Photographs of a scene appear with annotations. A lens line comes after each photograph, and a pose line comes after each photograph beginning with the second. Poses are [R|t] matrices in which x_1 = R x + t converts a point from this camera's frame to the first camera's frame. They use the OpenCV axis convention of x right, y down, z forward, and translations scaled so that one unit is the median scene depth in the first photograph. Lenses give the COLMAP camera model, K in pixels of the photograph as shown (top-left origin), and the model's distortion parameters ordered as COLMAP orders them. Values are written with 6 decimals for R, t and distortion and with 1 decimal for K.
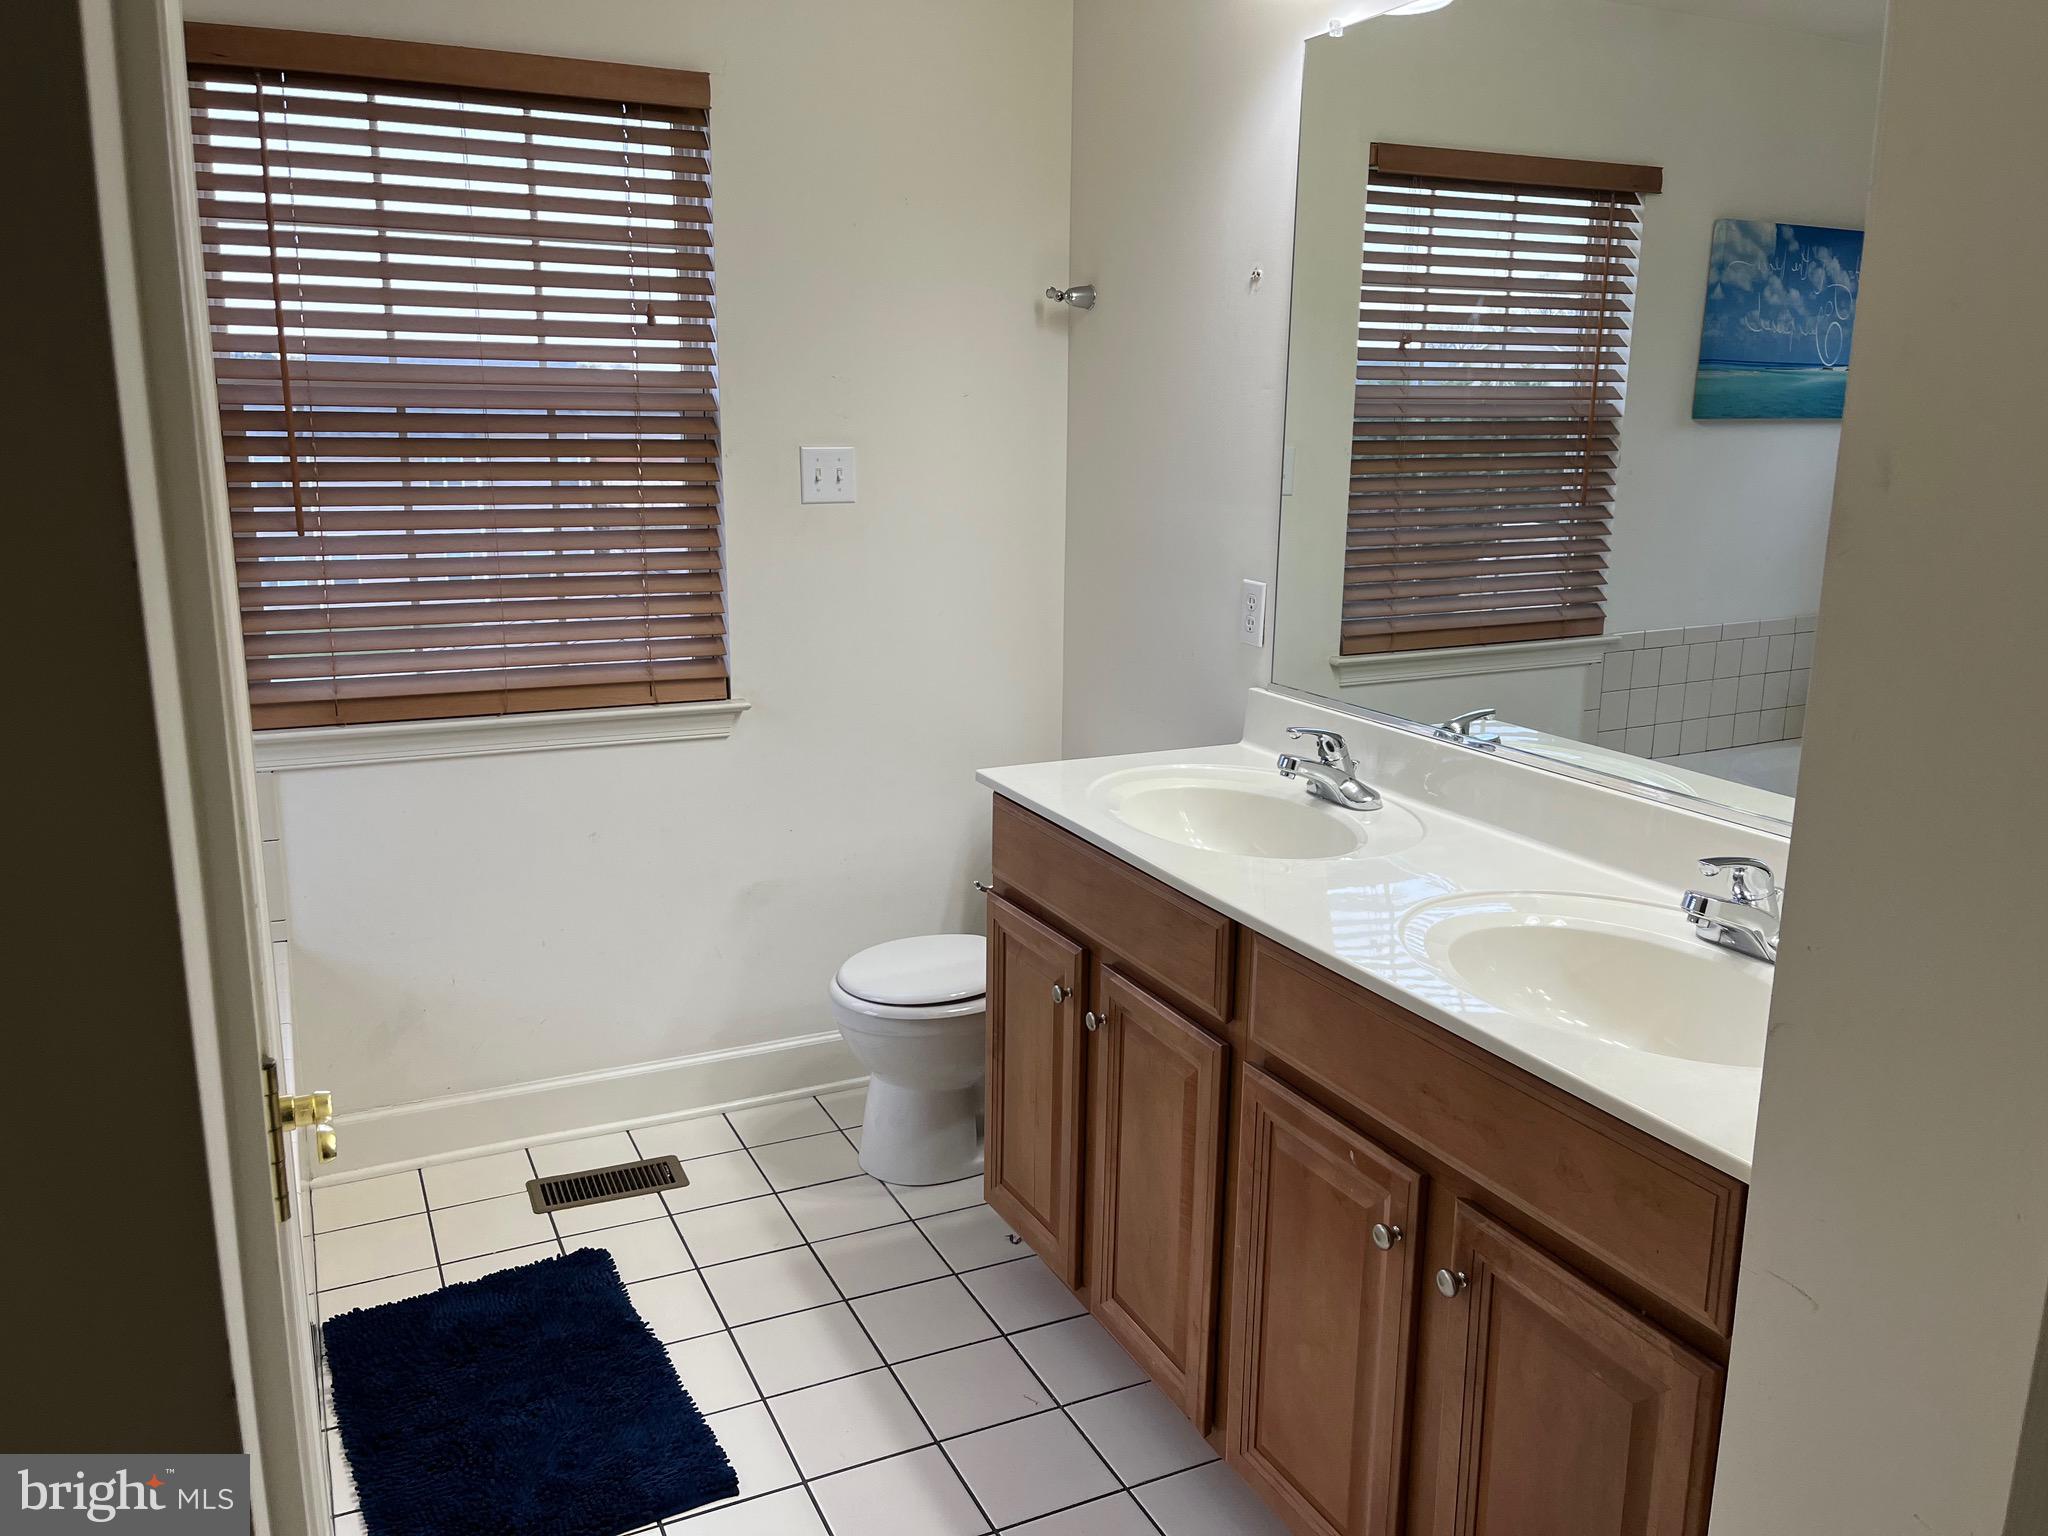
lens RADIAL K [[1546.9, 0, 1024.0], [0, 1546.9, 768.0], [0, 0, 1]] dist [0.046968, -0.056989]
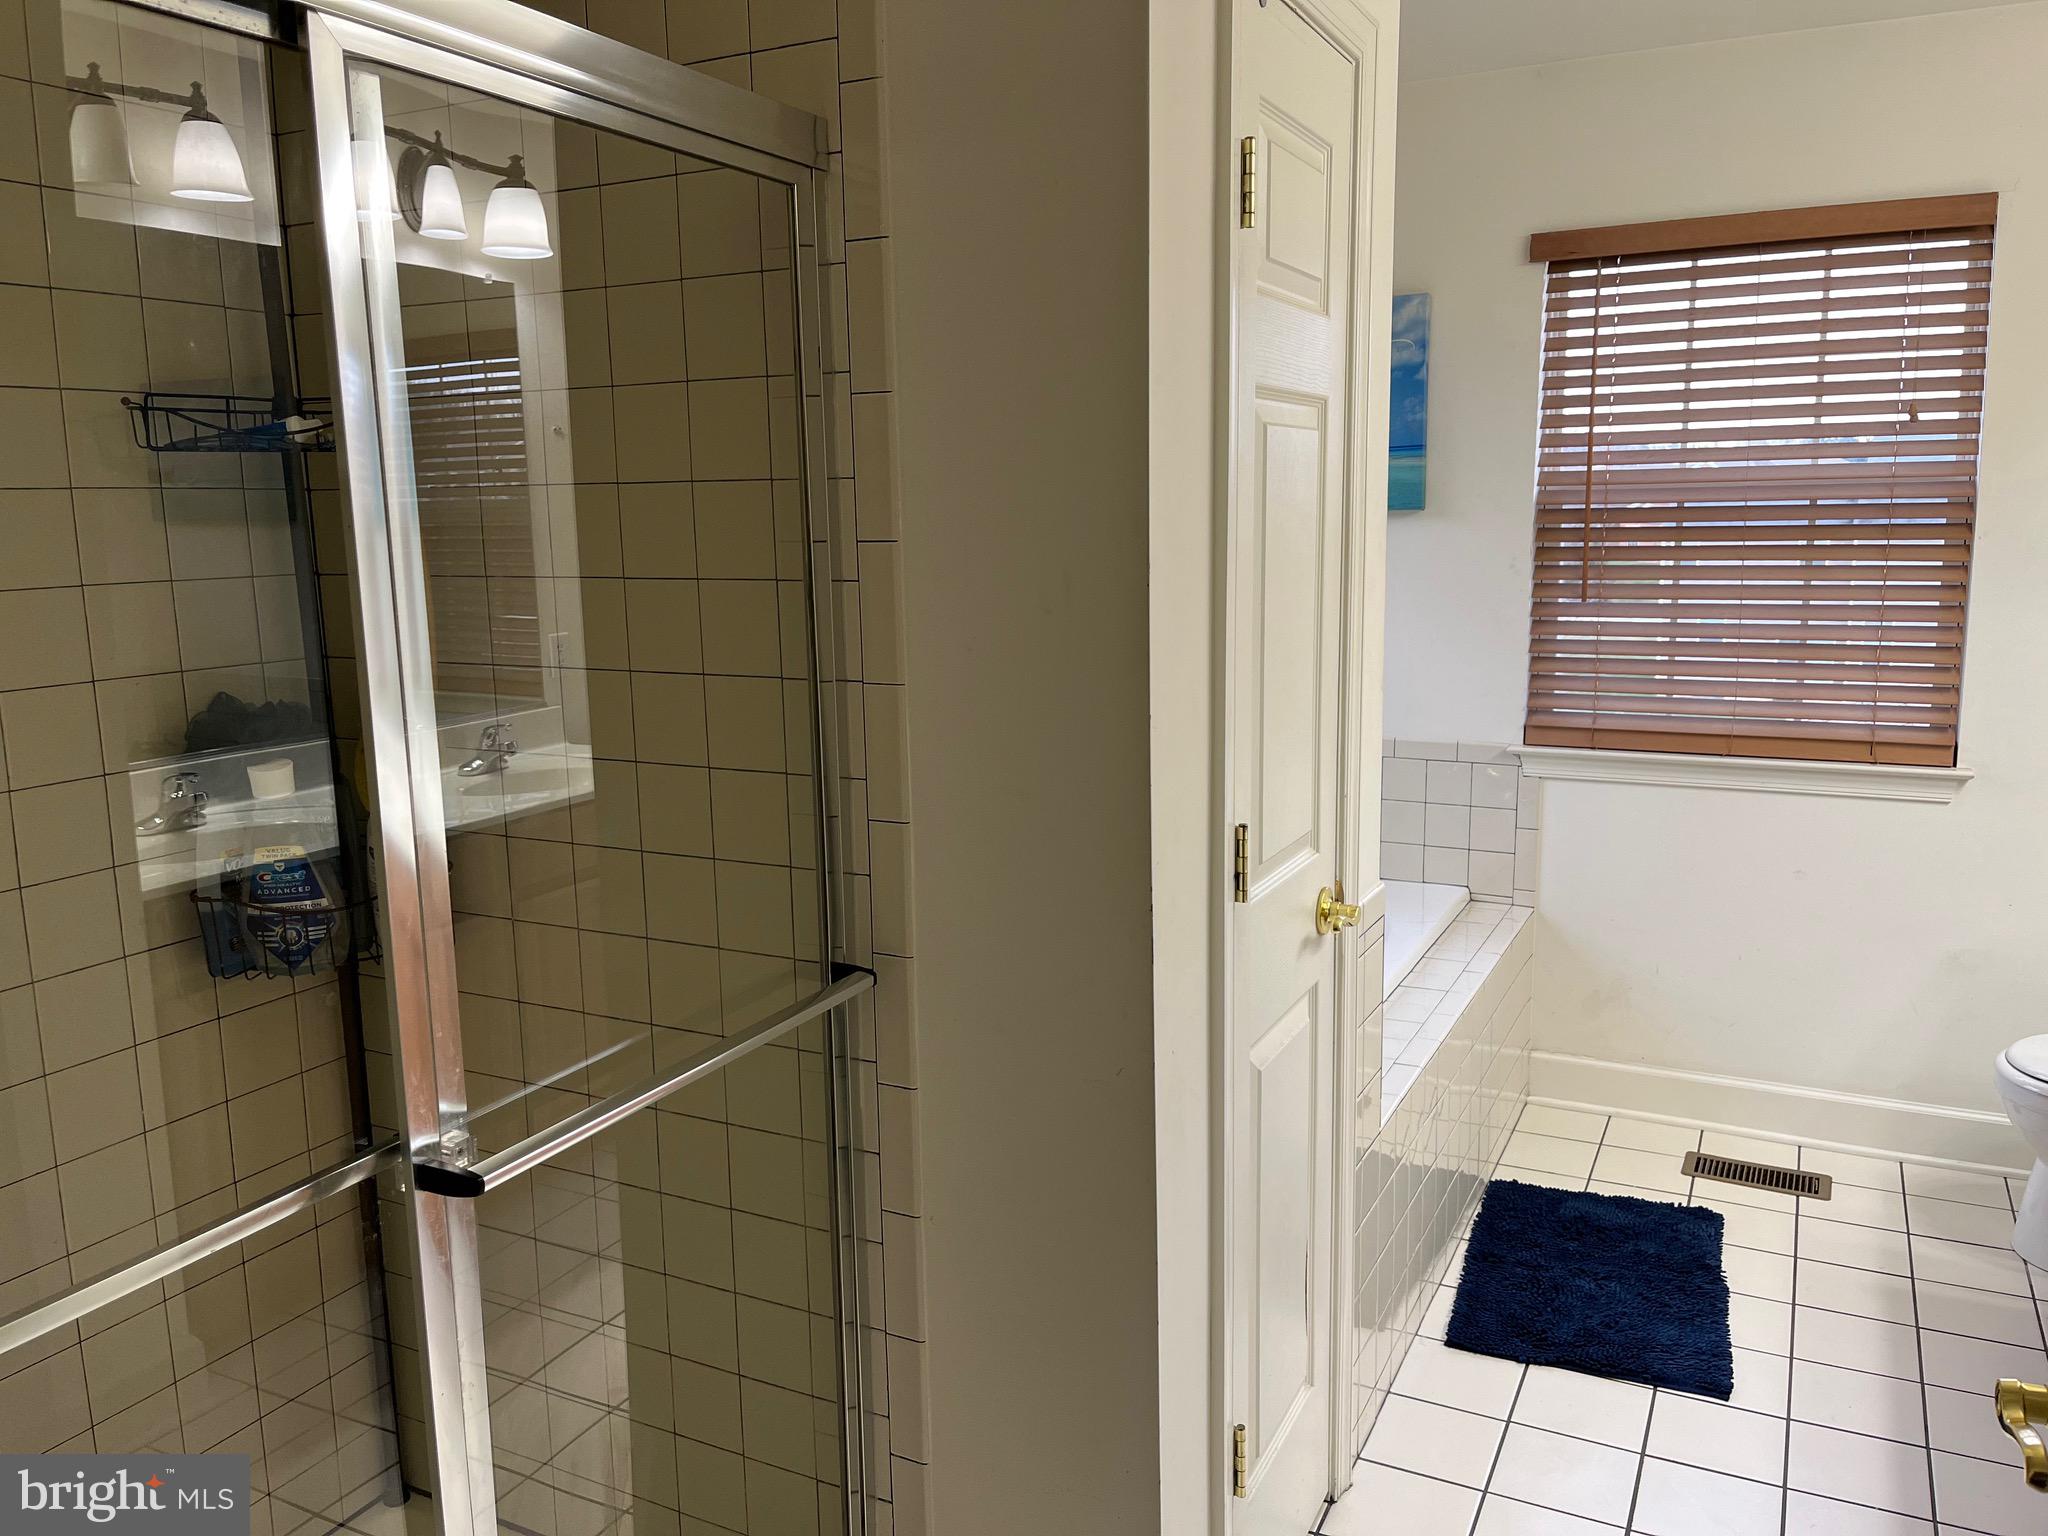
lens RADIAL K [[1546.9, 0, 1024.0], [0, 1546.9, 768.0], [0, 0, 1]] dist [0.046968, -0.056989]
pose [[0.611783, 0.110719, -0.783238, 0.269510], [-0.150633, 0.988344, 0.022054, 0.029585], [0.776551, 0.104489, 0.621330, -0.155854]]
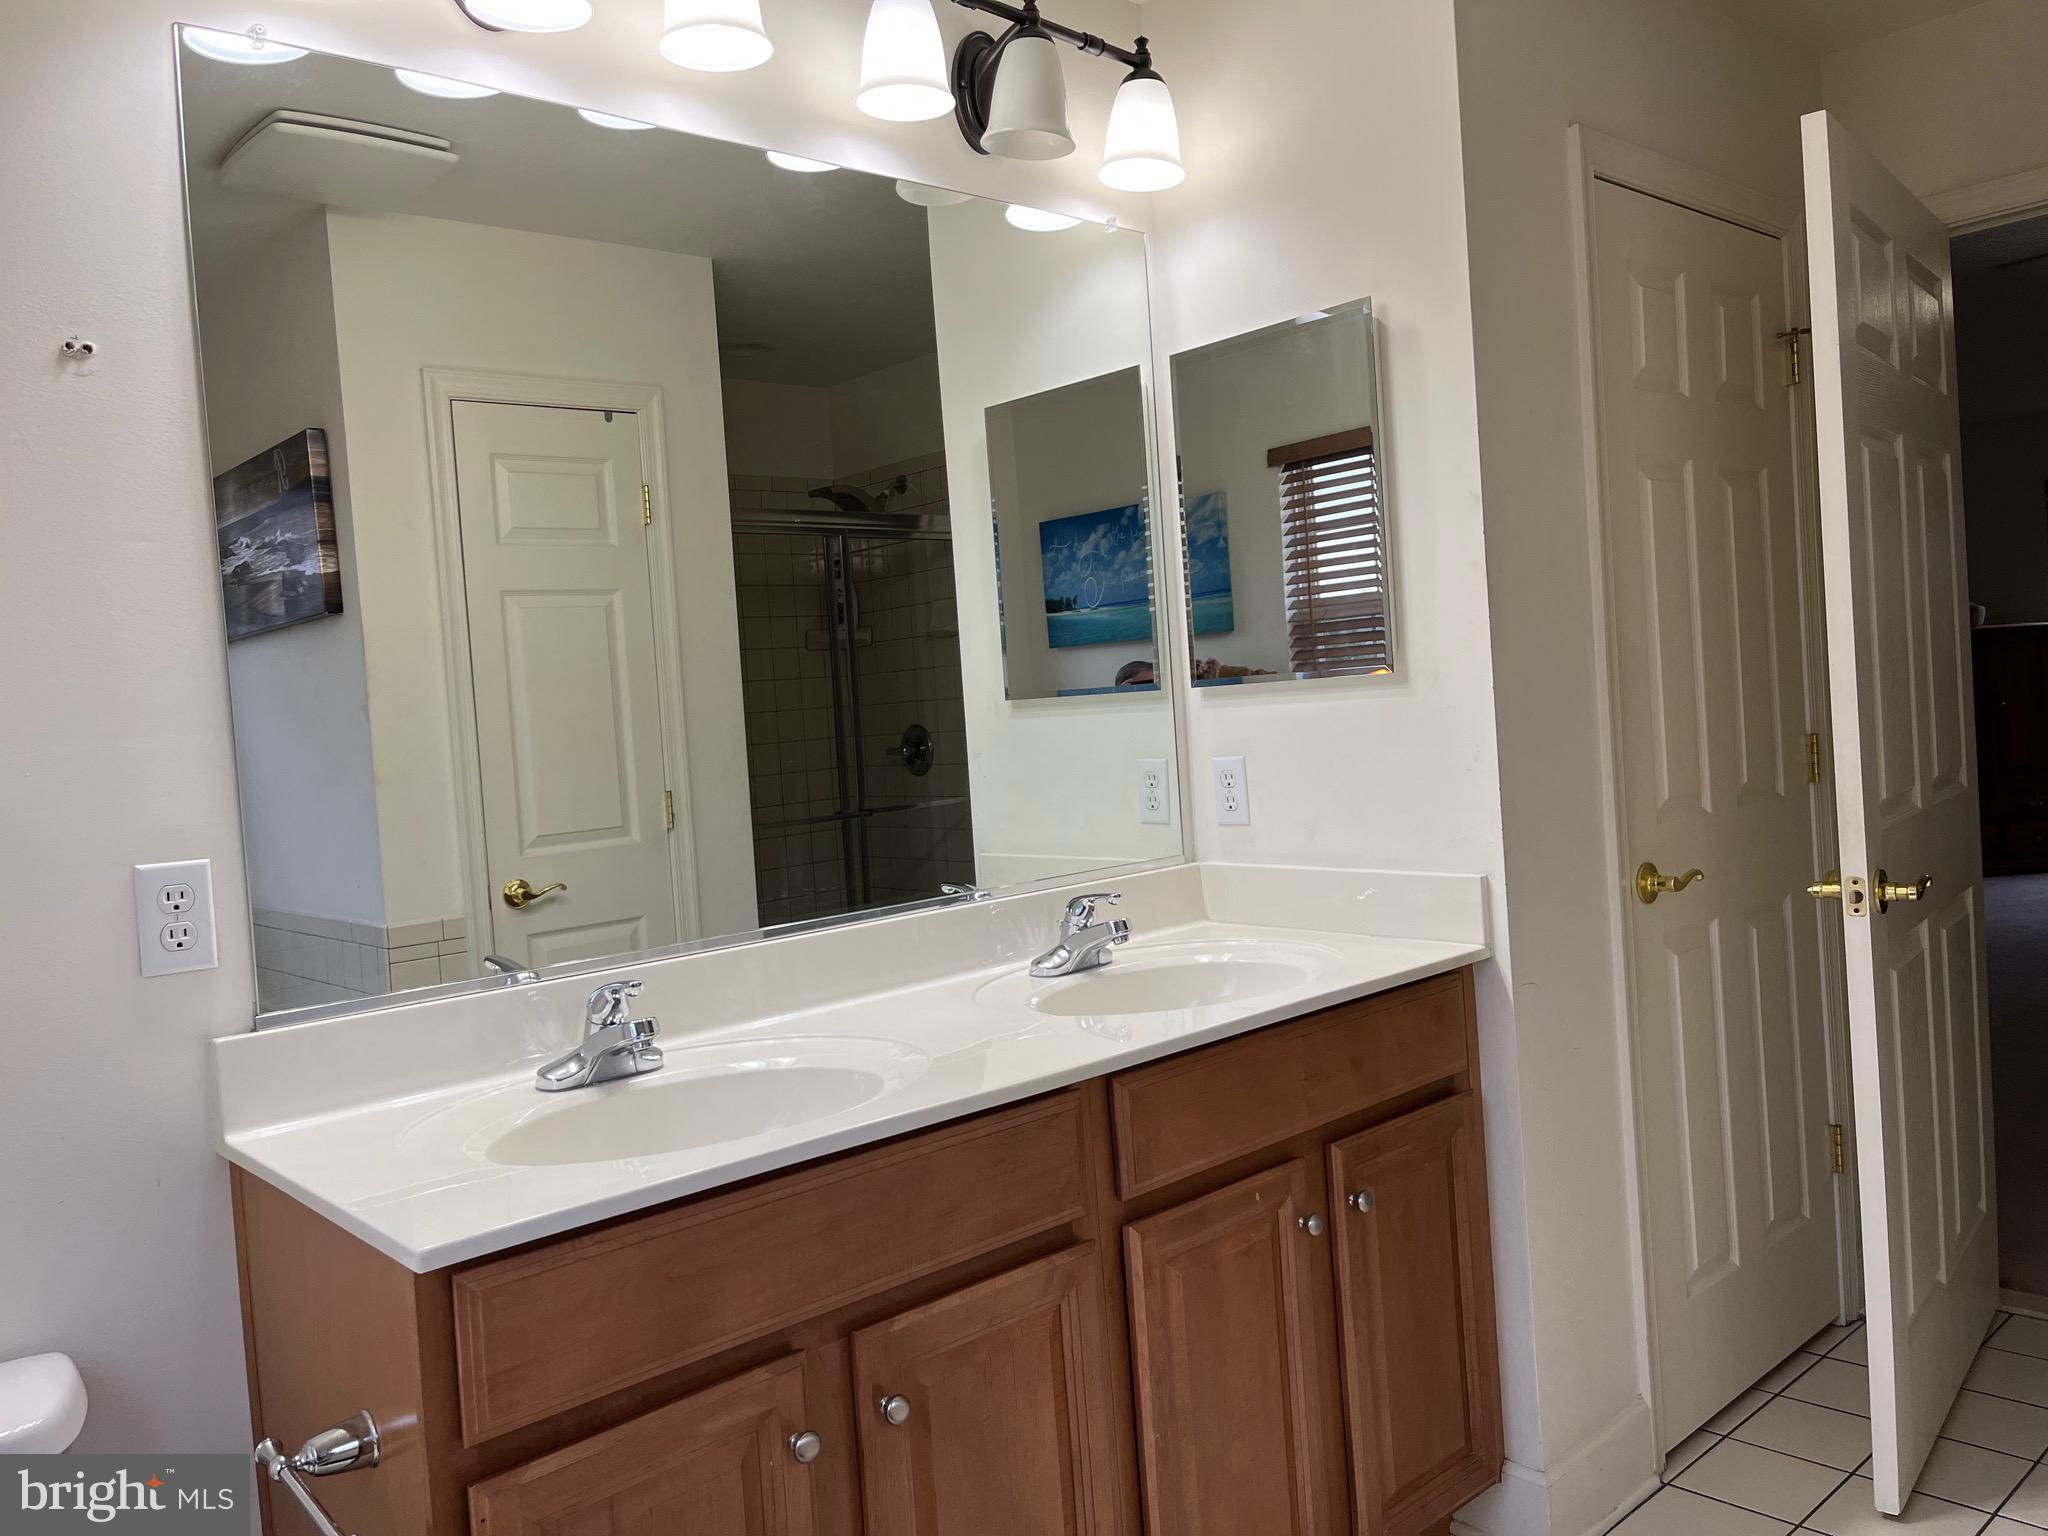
lens RADIAL K [[1546.9, 0, 1024.0], [0, 1546.9, 768.0], [0, 0, 1]] dist [0.046968, -0.056989]
pose [[-0.279451, -0.029919, 0.959694, -0.351622], [0.273298, 0.955691, 0.109375, -0.092440], [-0.920443, 0.292848, -0.258892, 0.598692]]
